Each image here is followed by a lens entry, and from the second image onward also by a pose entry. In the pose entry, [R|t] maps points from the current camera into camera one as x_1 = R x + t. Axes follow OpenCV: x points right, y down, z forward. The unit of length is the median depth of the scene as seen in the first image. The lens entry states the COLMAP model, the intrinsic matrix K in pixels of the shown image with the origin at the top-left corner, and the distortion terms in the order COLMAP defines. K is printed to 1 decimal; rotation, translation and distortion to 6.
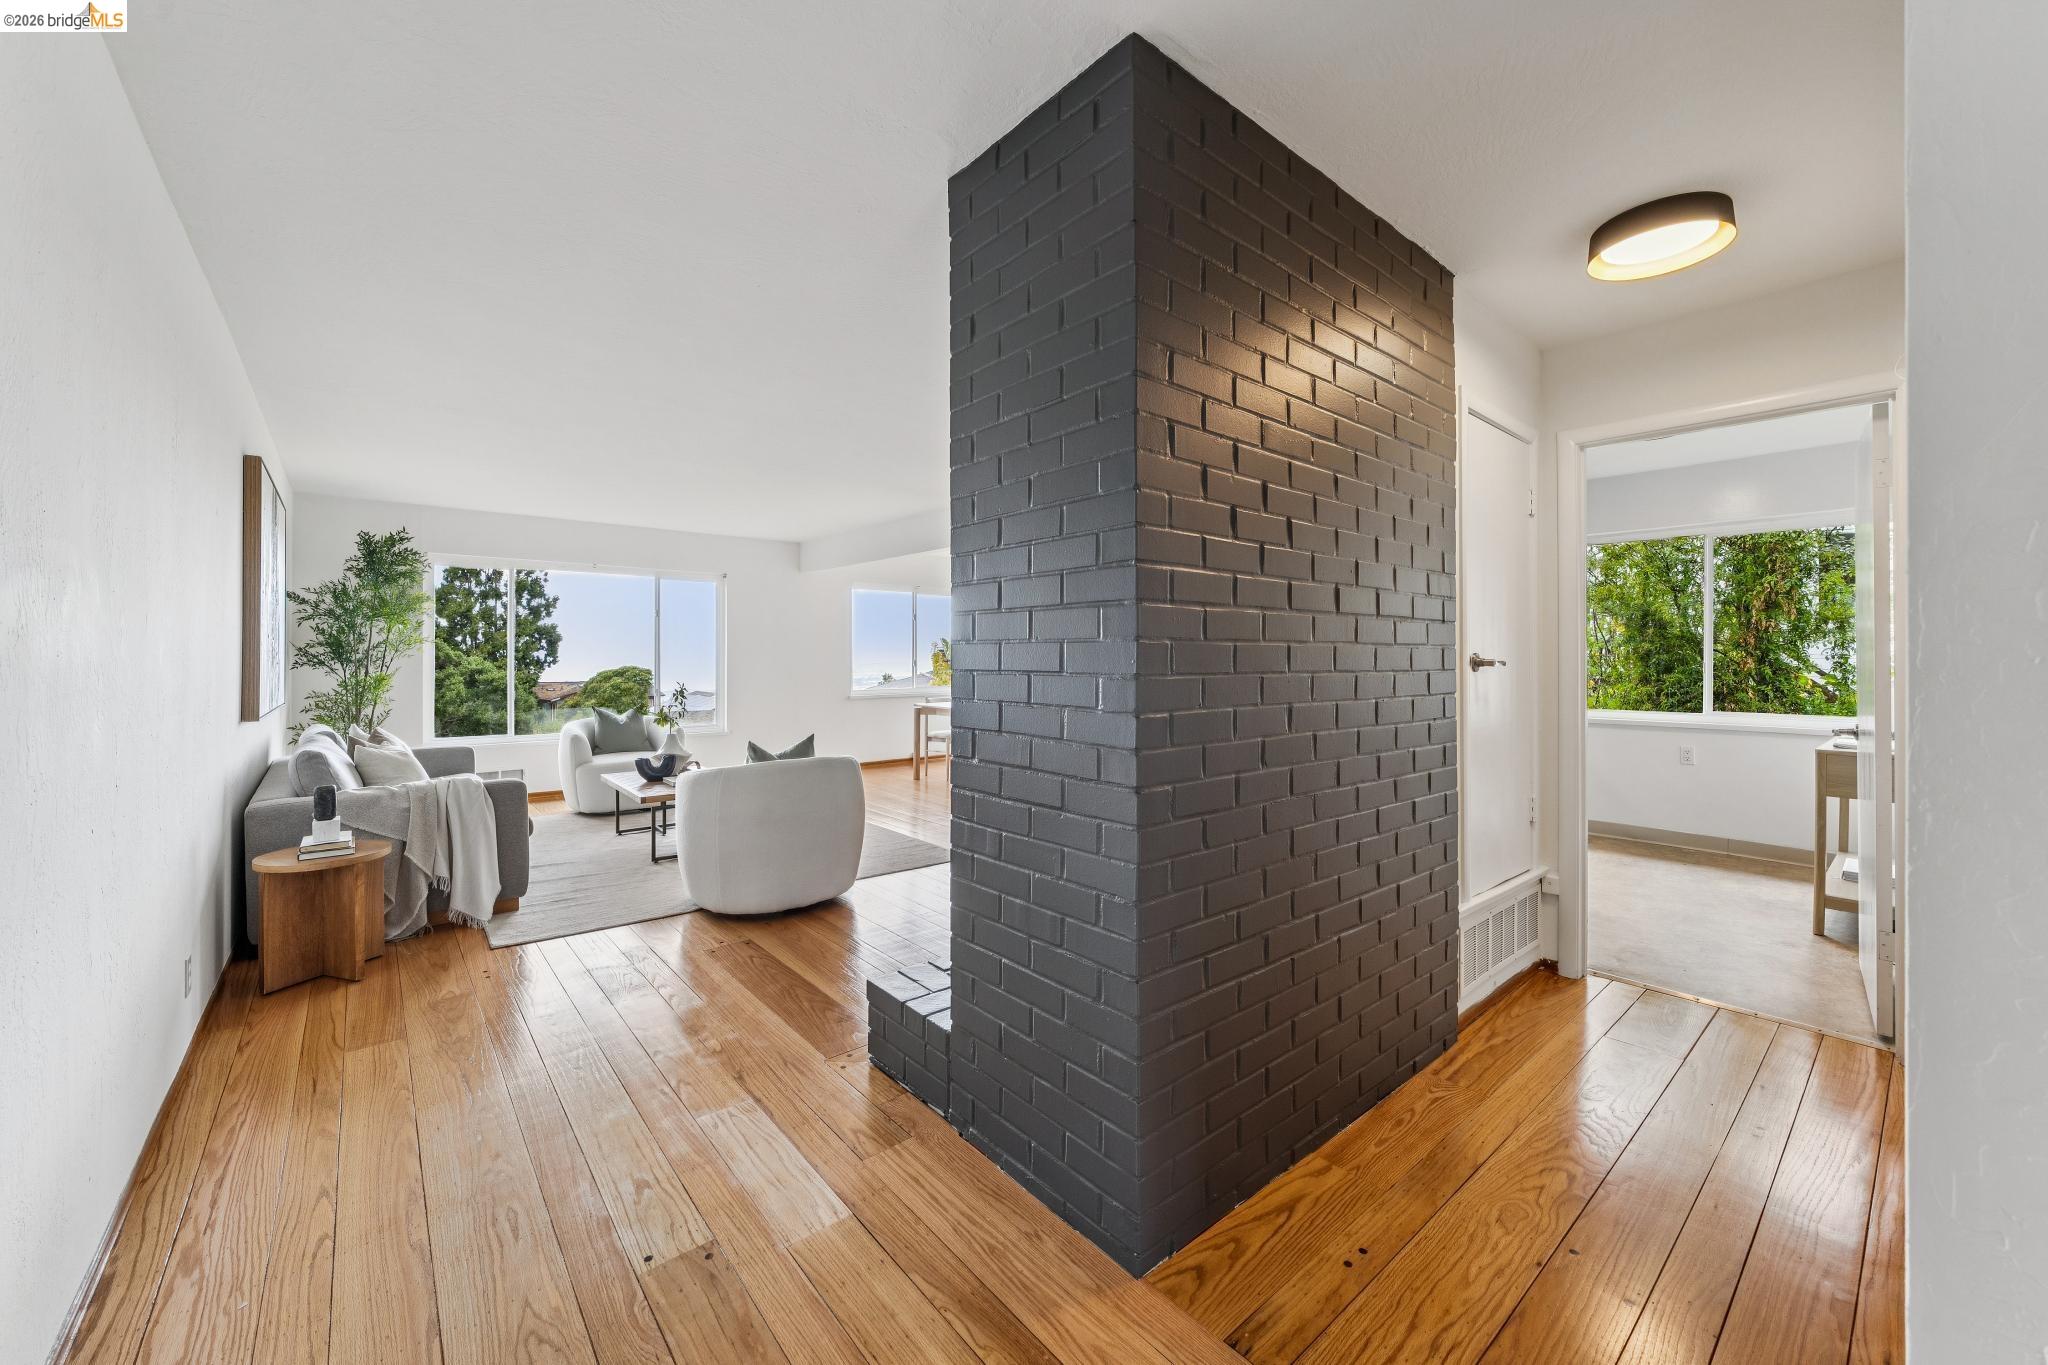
lens RADIAL K [[773.2, 0, 1010.7], [0, 773.2, 657.2], [0, 0, 1]] dist [-0.009602, 0.000164]
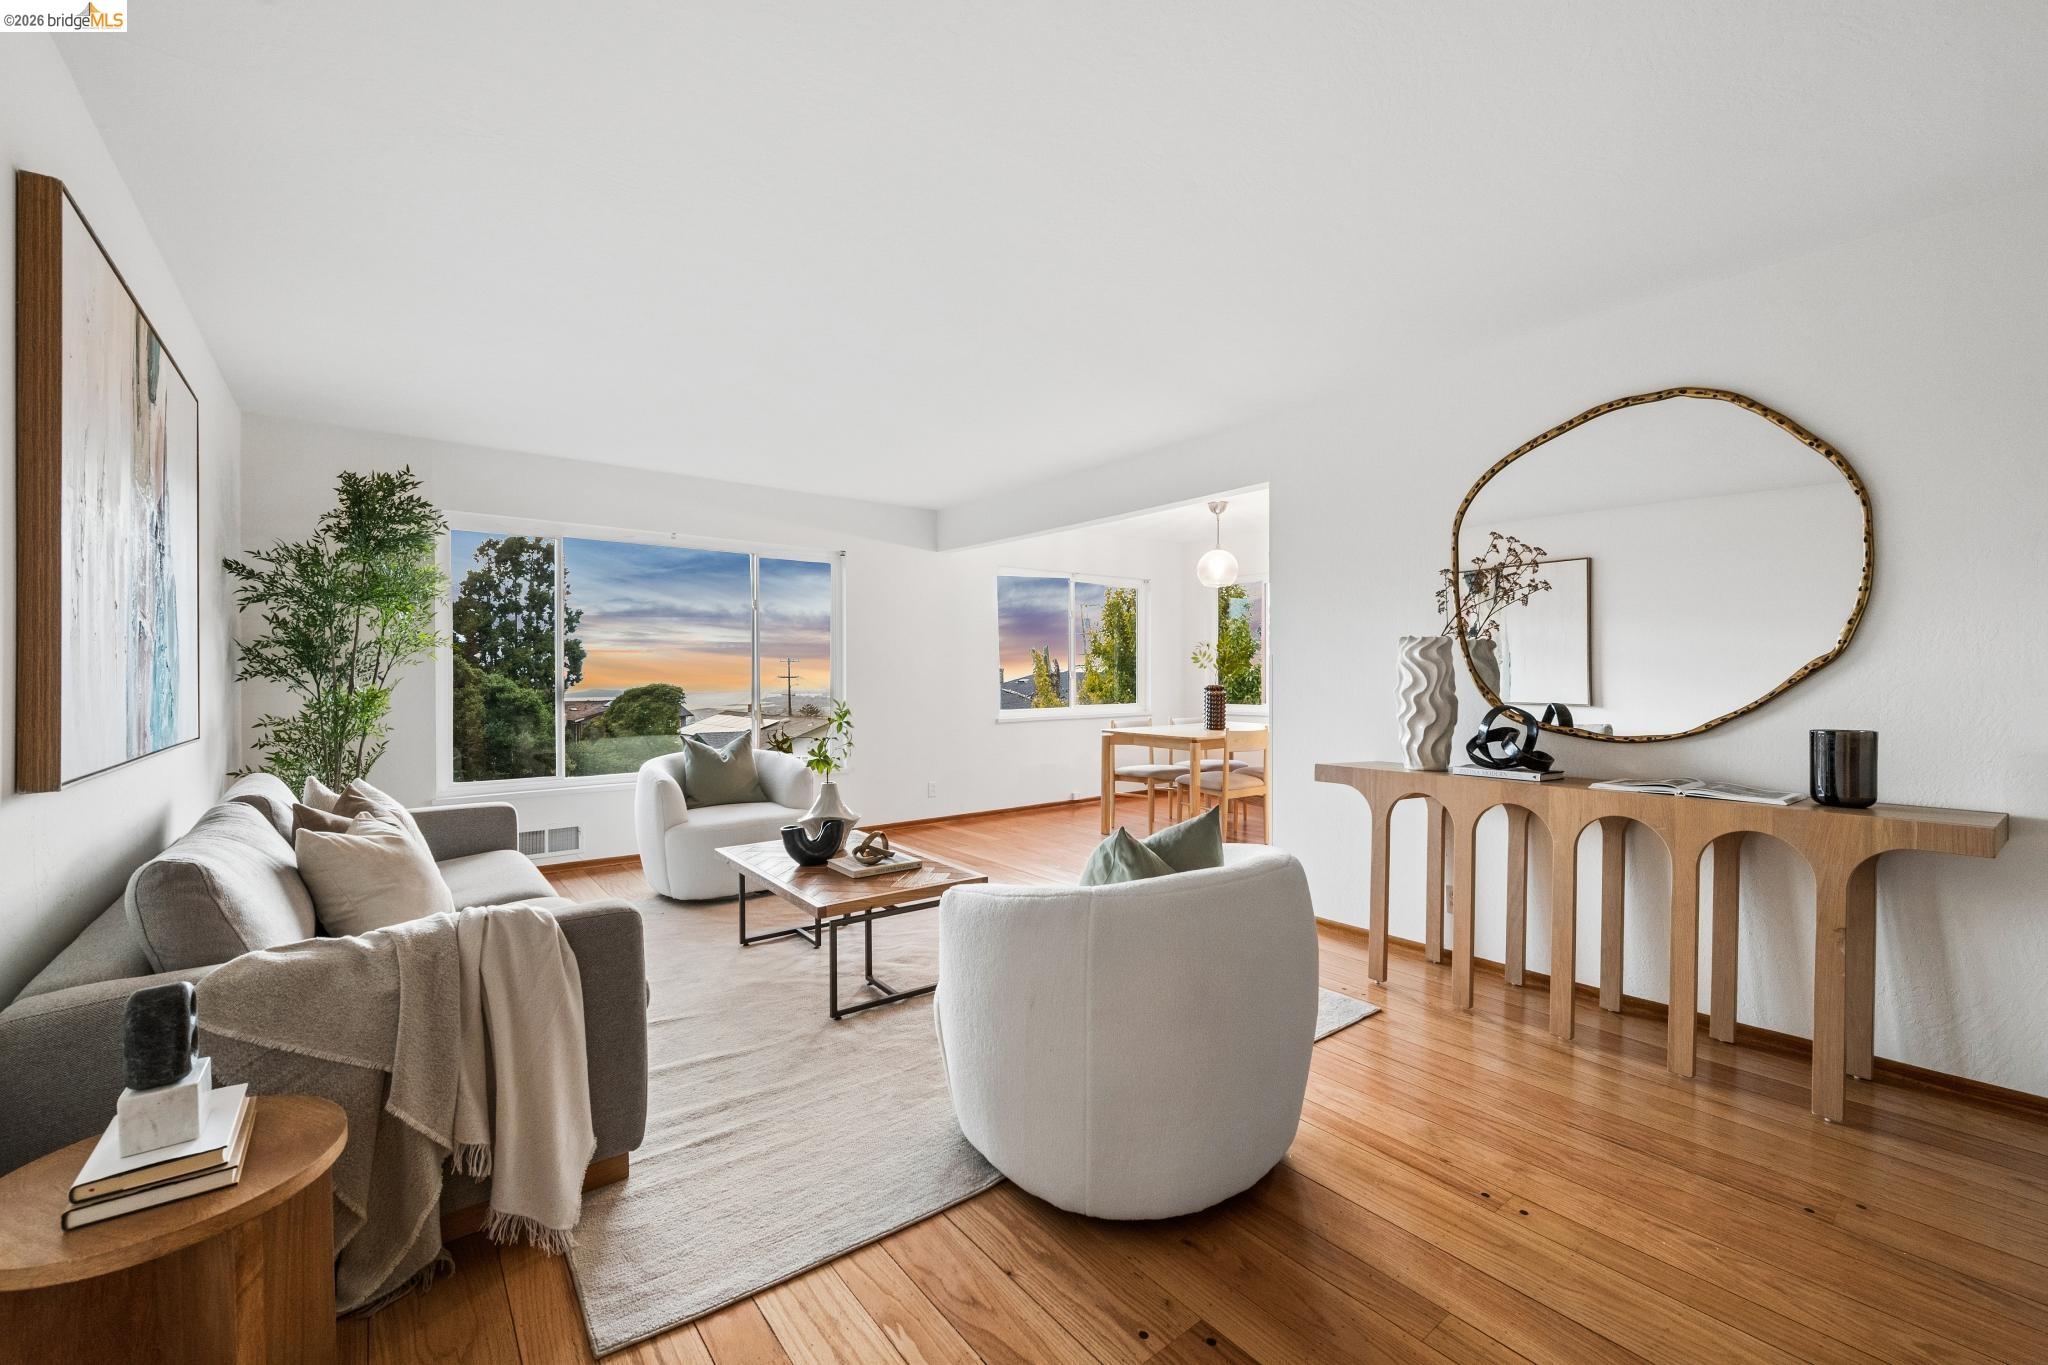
lens RADIAL K [[862.5, 0, 1032.0], [0, 862.5, 672.9], [0, 0, 1]] dist [0.001819, -0.000521]
pose [[0.998645, -0.005066, -0.051799, -0.242175], [0.005143, 0.999986, 0.001342, 0.011044], [0.051791, -0.001606, 0.998657, 0.322215]]
